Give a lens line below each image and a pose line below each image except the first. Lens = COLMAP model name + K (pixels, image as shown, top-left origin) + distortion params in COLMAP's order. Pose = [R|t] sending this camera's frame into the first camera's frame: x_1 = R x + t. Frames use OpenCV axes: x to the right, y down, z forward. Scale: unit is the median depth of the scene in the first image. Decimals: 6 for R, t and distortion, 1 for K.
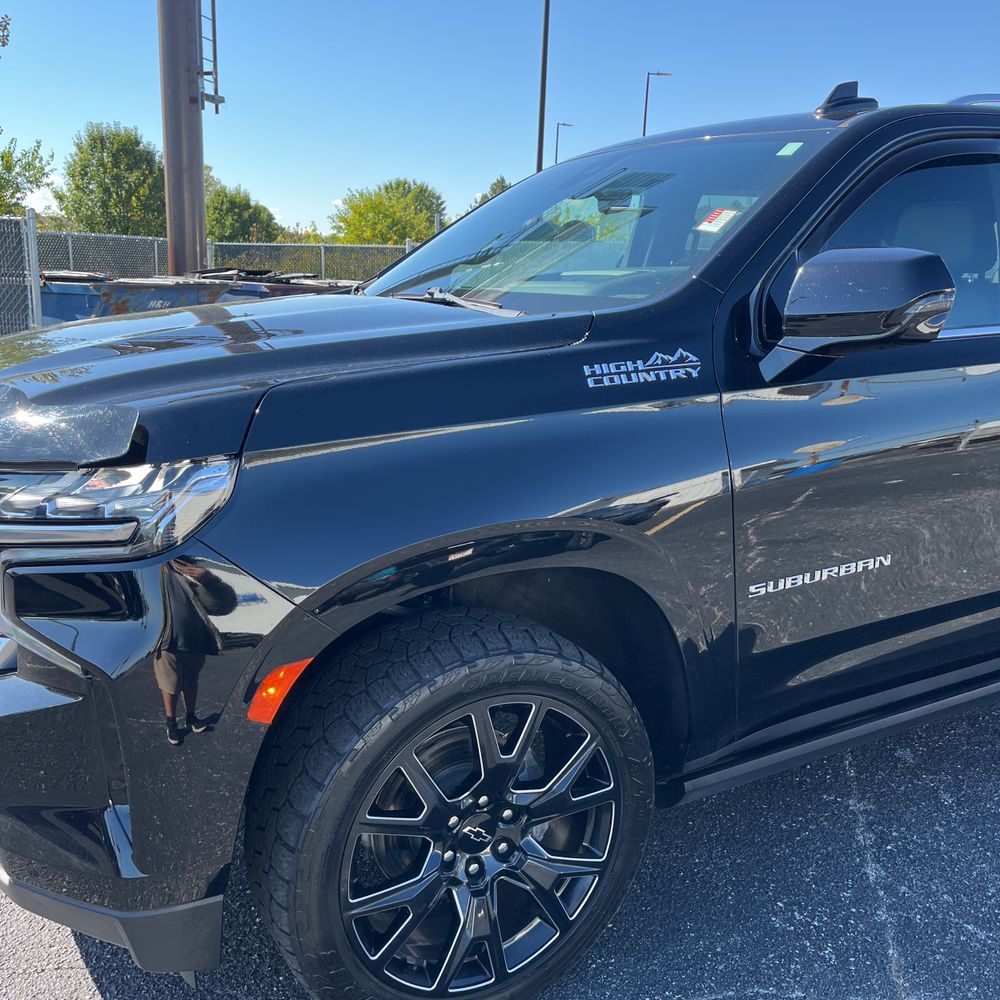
lens RADIAL K [[999.2, 0, 500.0], [0, 999.2, 500.0], [0, 0, 1]] dist [0.097118, -0.206272]
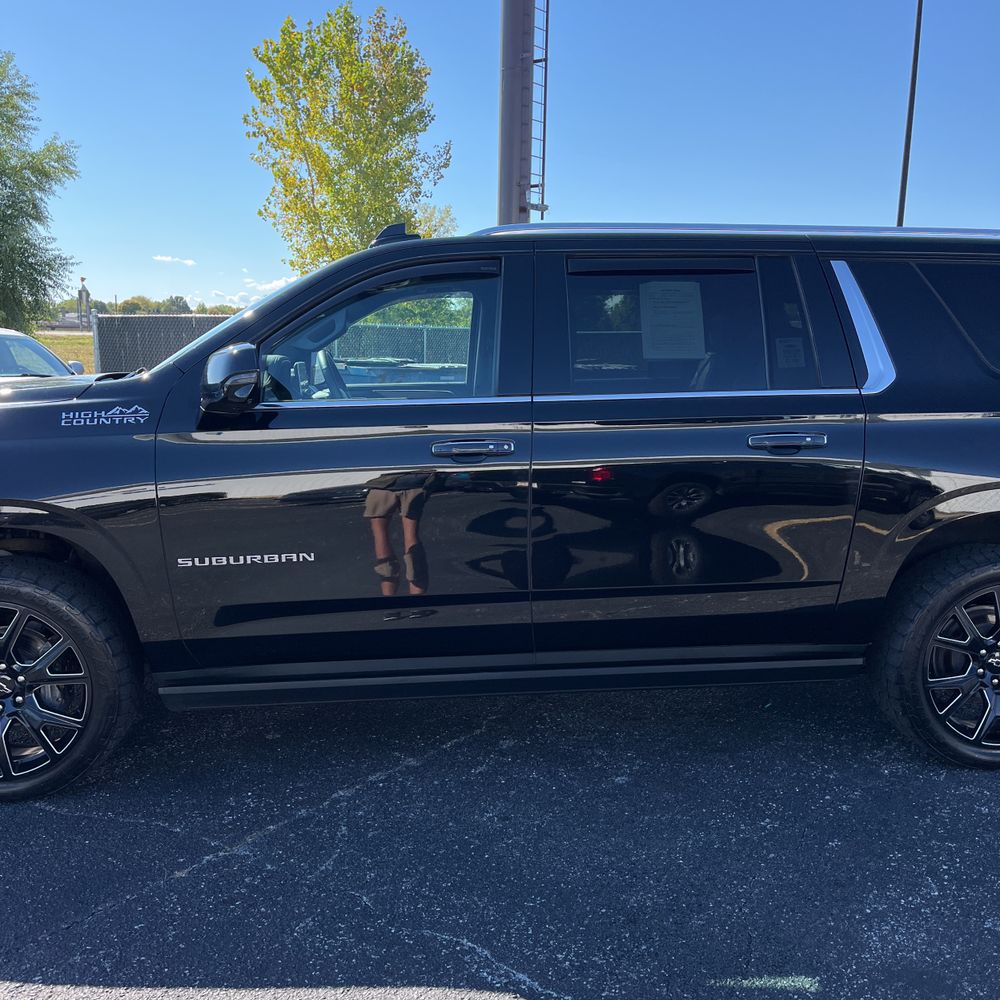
lens RADIAL K [[1005.5, 0, 502.5], [0, 1005.5, 516.2], [0, 0, 1]] dist [0.095196, -0.159950]
pose [[0.908316, 0.063308, -0.413466, 1.225474], [-0.090308, 0.994848, -0.046064, 0.043305], [0.408420, 0.079180, 0.909354, -0.206323]]
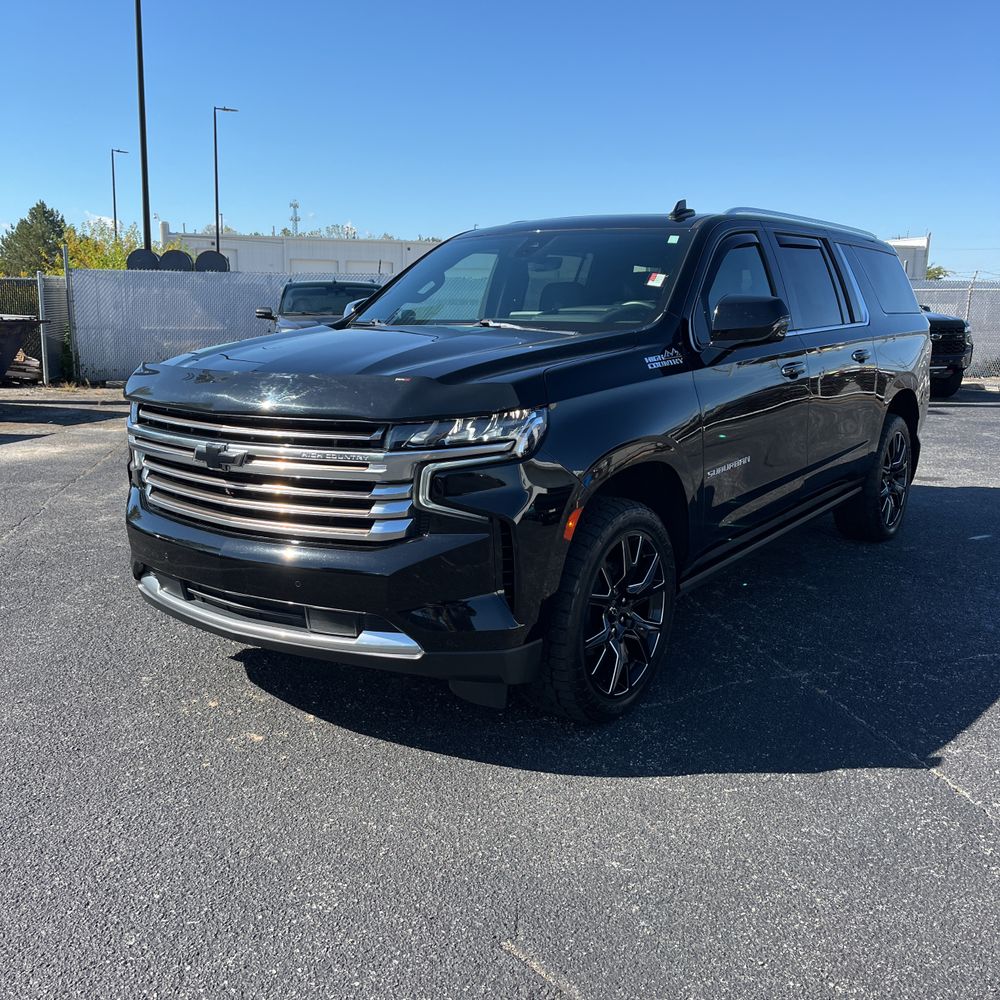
lens RADIAL K [[999.2, 0, 500.0], [0, 999.2, 500.0], [0, 0, 1]] dist [0.097118, -0.206272]
pose [[0.909151, -0.089673, 0.406698, -0.804821], [0.100871, 0.994881, -0.006130, 0.099660], [-0.404067, 0.046597, 0.913542, -0.521919]]
